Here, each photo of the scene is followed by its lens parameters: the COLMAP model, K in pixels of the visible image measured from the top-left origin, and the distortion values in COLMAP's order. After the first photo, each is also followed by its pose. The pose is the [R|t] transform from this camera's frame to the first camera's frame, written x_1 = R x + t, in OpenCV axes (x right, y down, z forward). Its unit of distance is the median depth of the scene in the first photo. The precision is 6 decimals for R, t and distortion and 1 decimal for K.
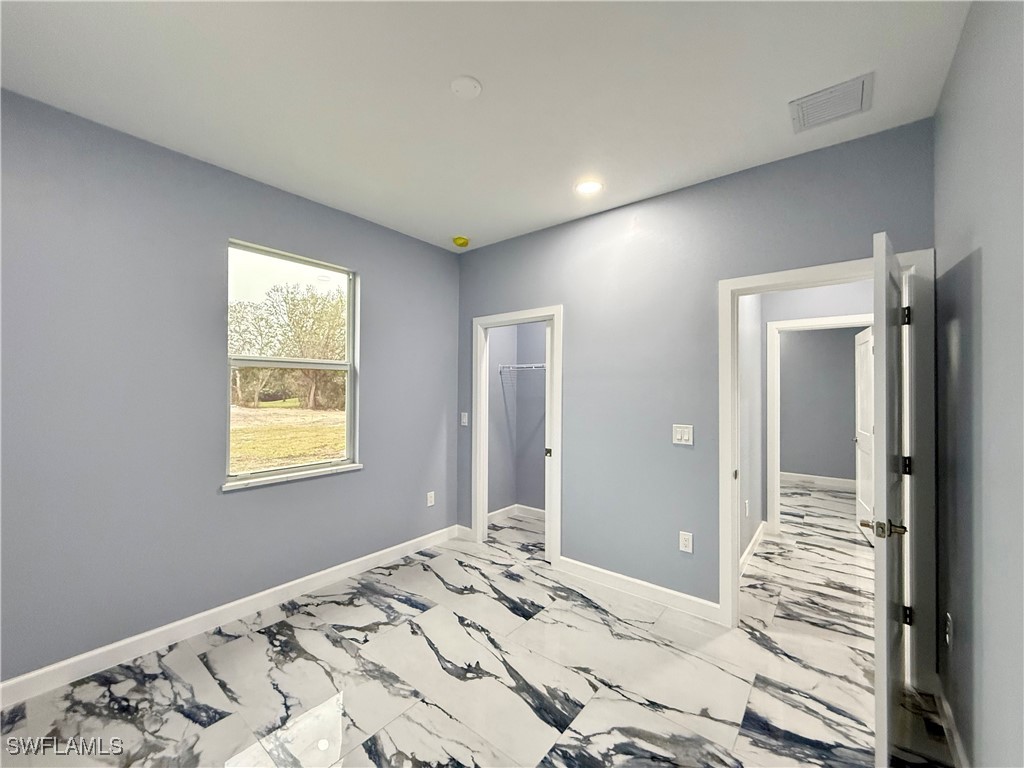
lens RADIAL K [[408.2, 0, 509.4], [0, 408.2, 384.9], [0, 0, 1]] dist [-0.000594, 0.000015]
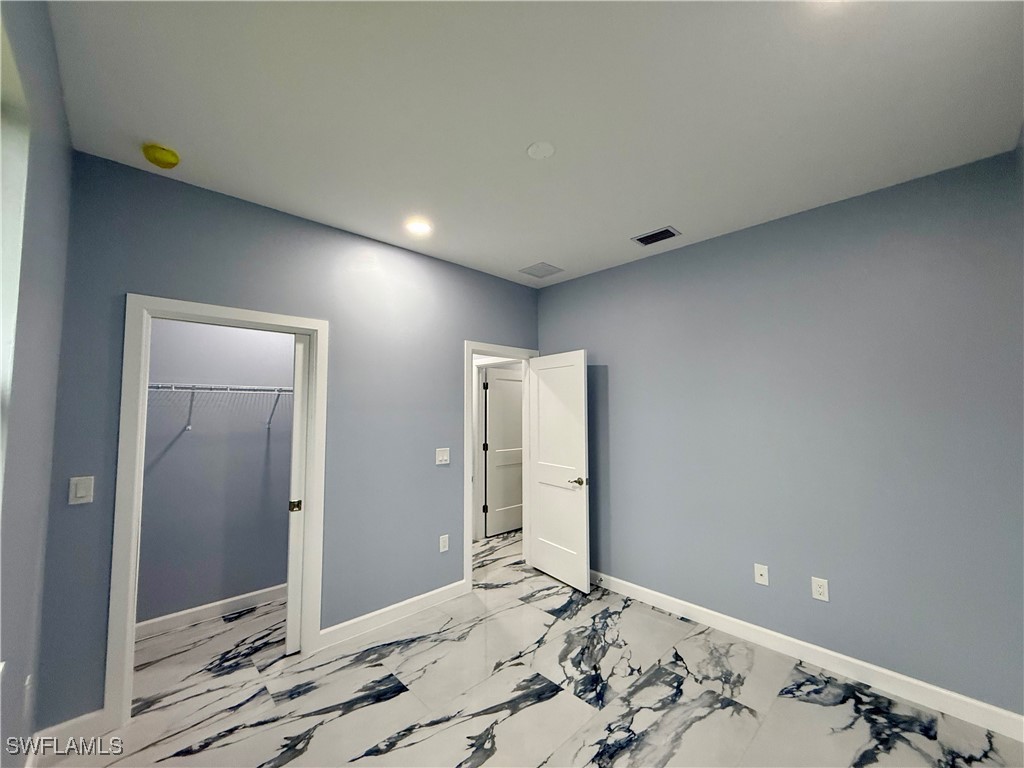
lens RADIAL K [[408.2, 0, 509.4], [0, 408.2, 384.9], [0, 0, 1]] dist [-0.000594, 0.000015]
pose [[0.130057, 0.057736, 0.989824, -0.862680], [-0.006521, 0.998331, -0.057375, -0.026781], [-0.991485, 0.001007, 0.130217, 0.700027]]
